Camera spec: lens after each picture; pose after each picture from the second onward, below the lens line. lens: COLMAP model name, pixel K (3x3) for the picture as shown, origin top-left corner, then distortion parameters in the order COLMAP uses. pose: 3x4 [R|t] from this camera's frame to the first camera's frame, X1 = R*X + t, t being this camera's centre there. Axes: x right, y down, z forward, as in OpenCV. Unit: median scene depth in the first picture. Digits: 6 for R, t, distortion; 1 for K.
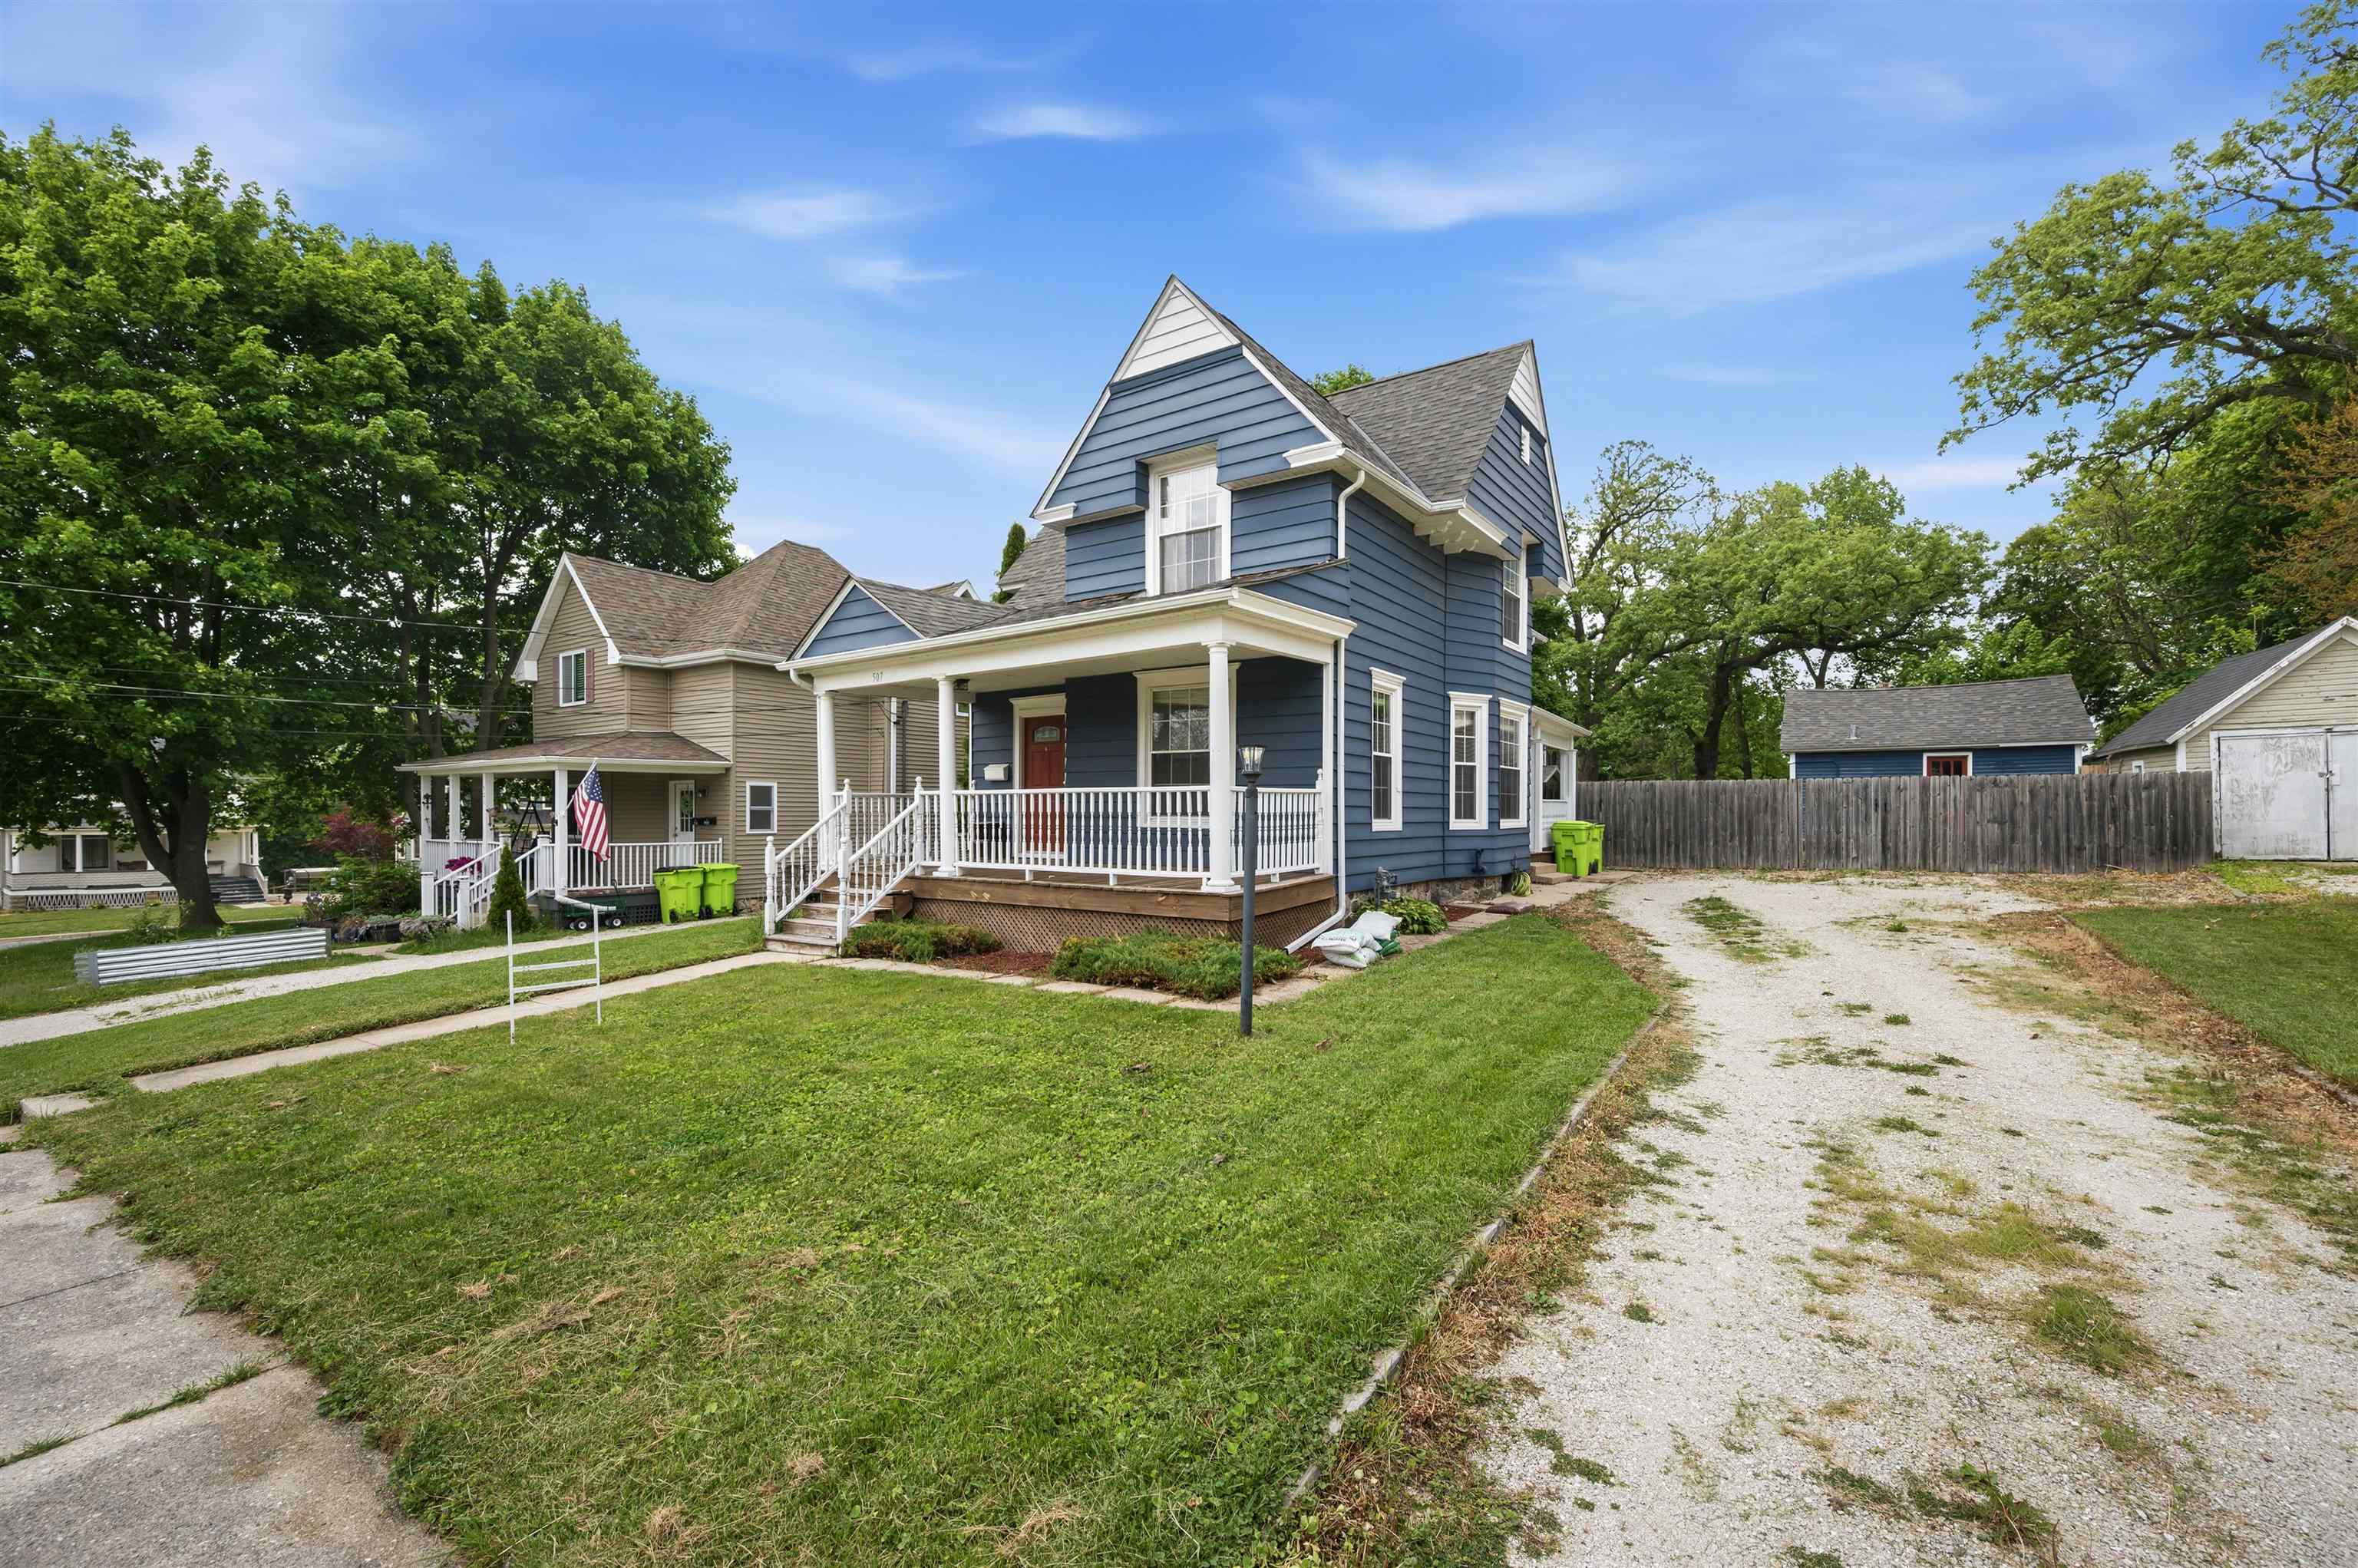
lens RADIAL K [[976.8, 0, 1160.4], [0, 976.8, 799.8], [0, 0, 1]] dist [0.002117, -0.000391]
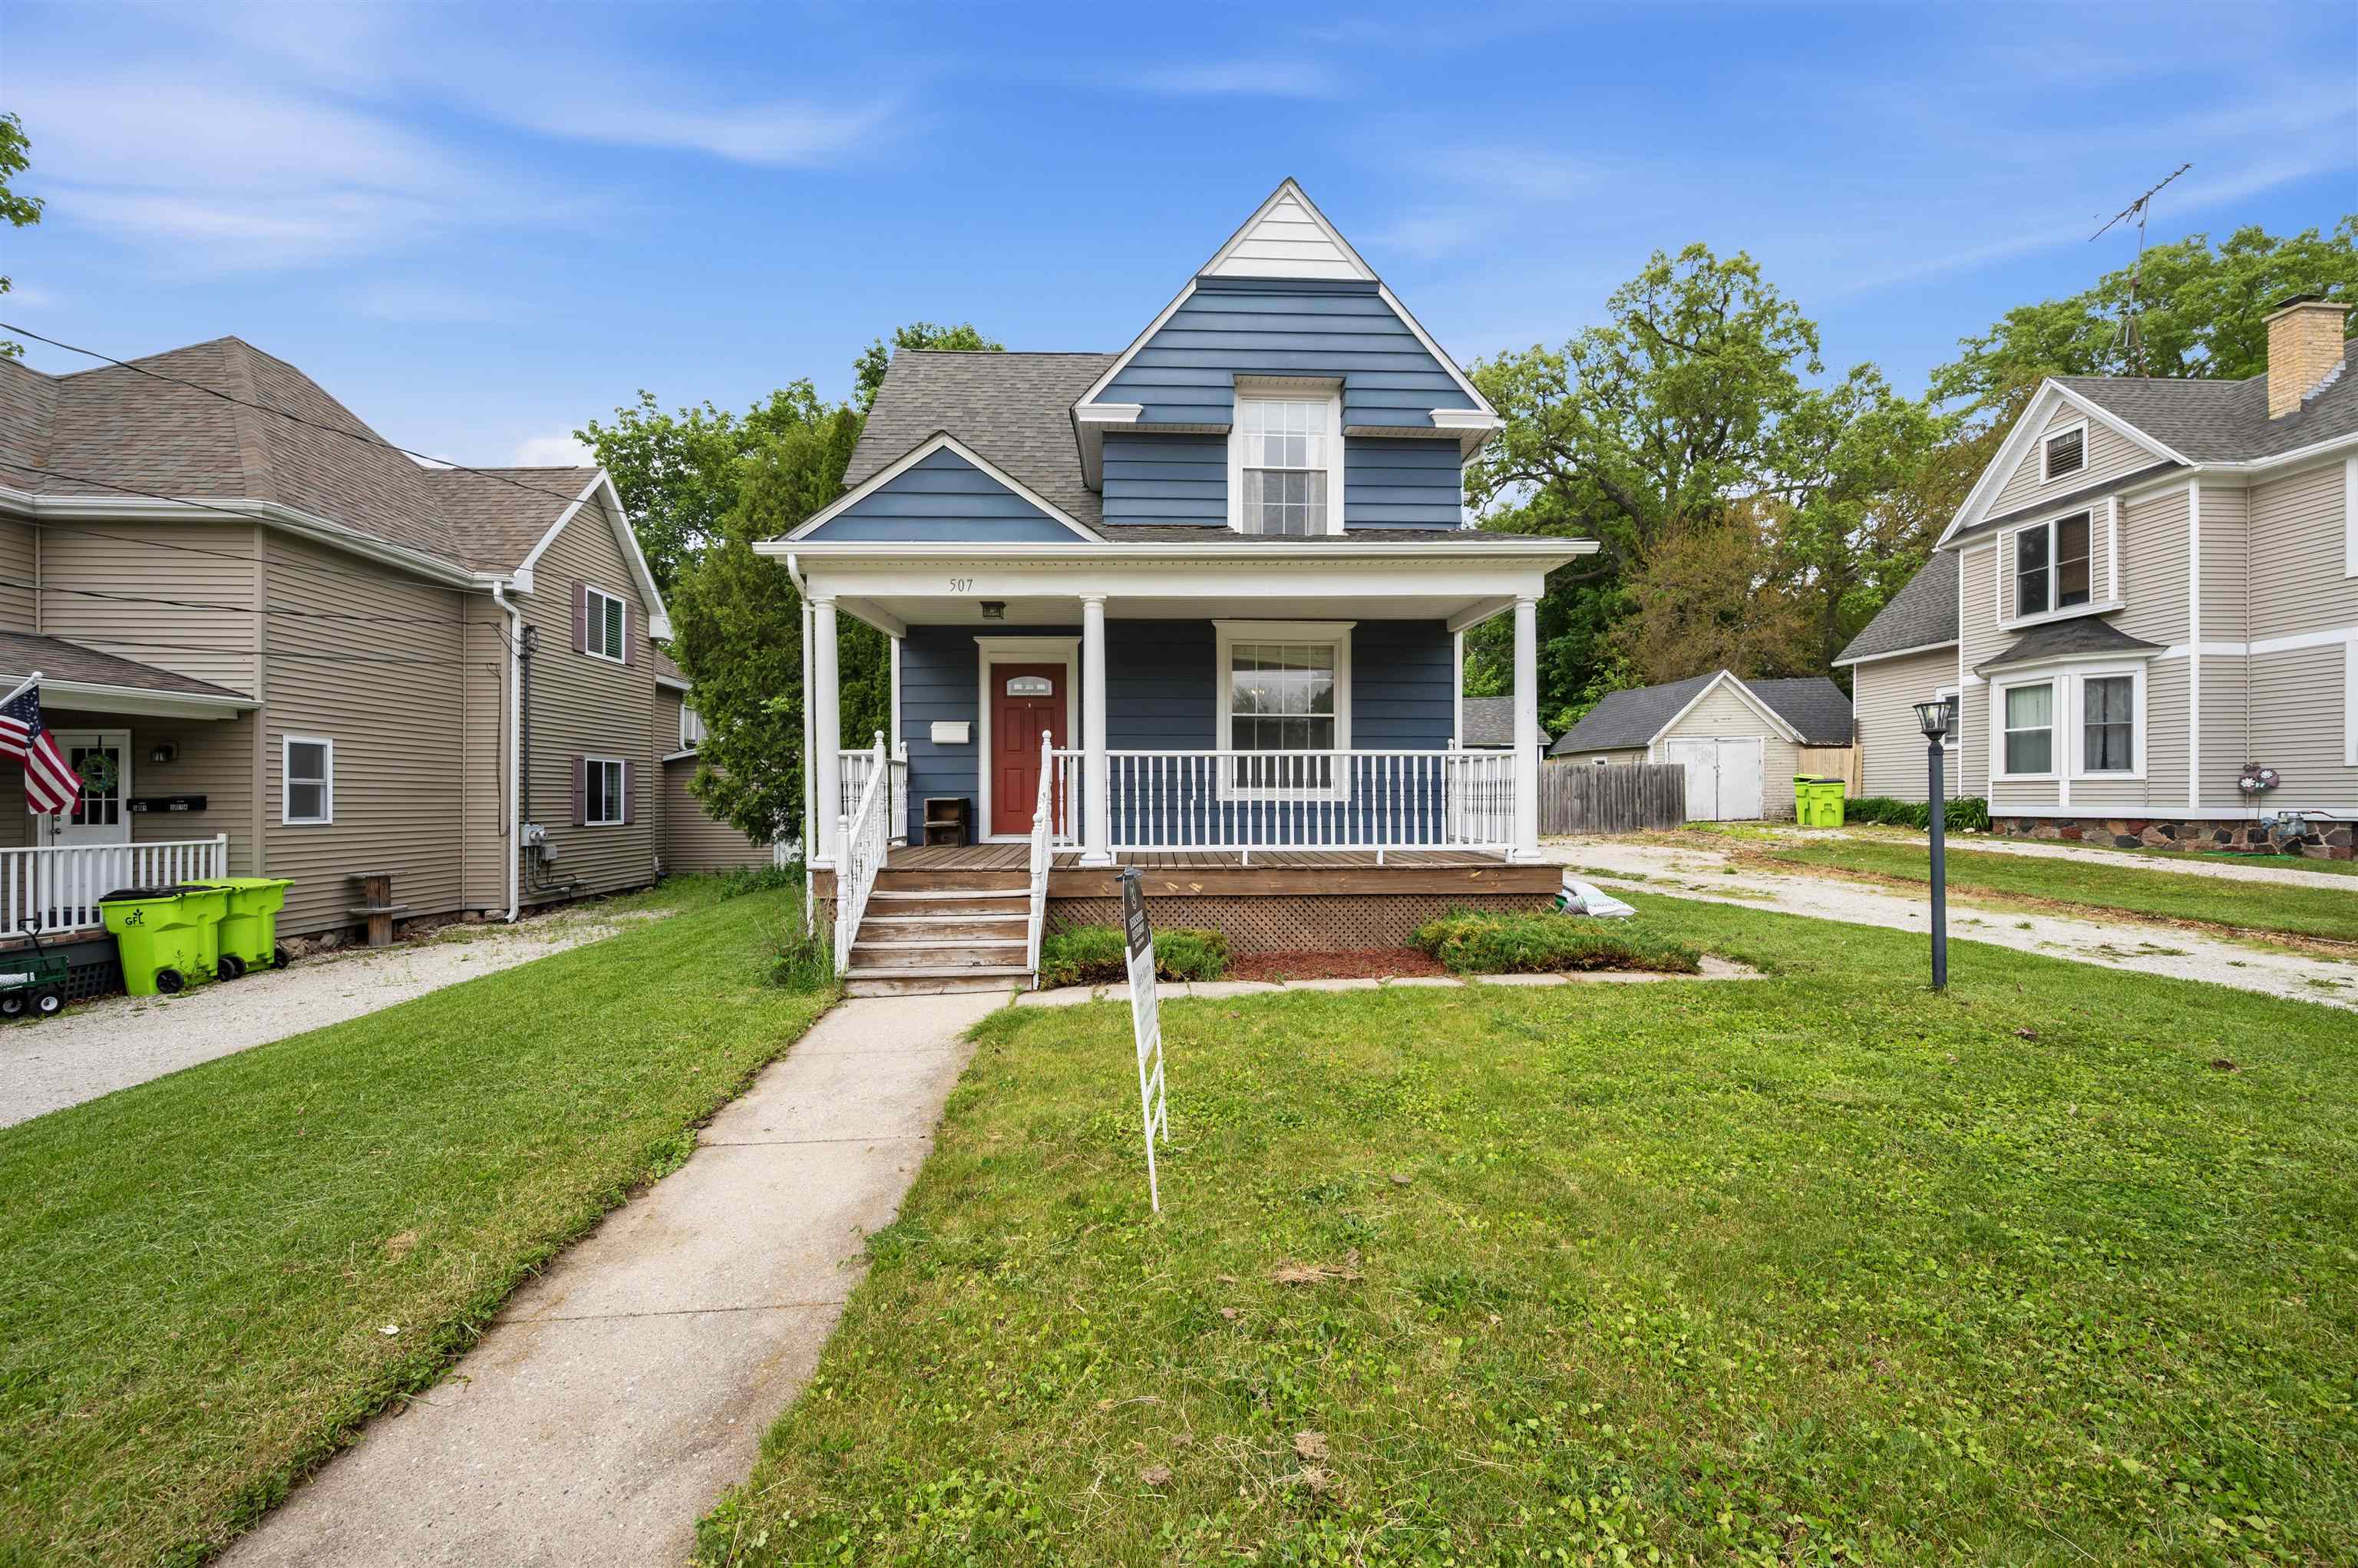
lens RADIAL K [[976.8, 0, 1170.5], [0, 976.8, 782.0], [0, 0, 1]] dist [0.002117, -0.000391]
pose [[0.783925, 0.009439, 0.620783, -0.588709], [-0.004381, 0.999944, -0.009672, 0.020270], [-0.620840, 0.004862, 0.783922, 0.354638]]
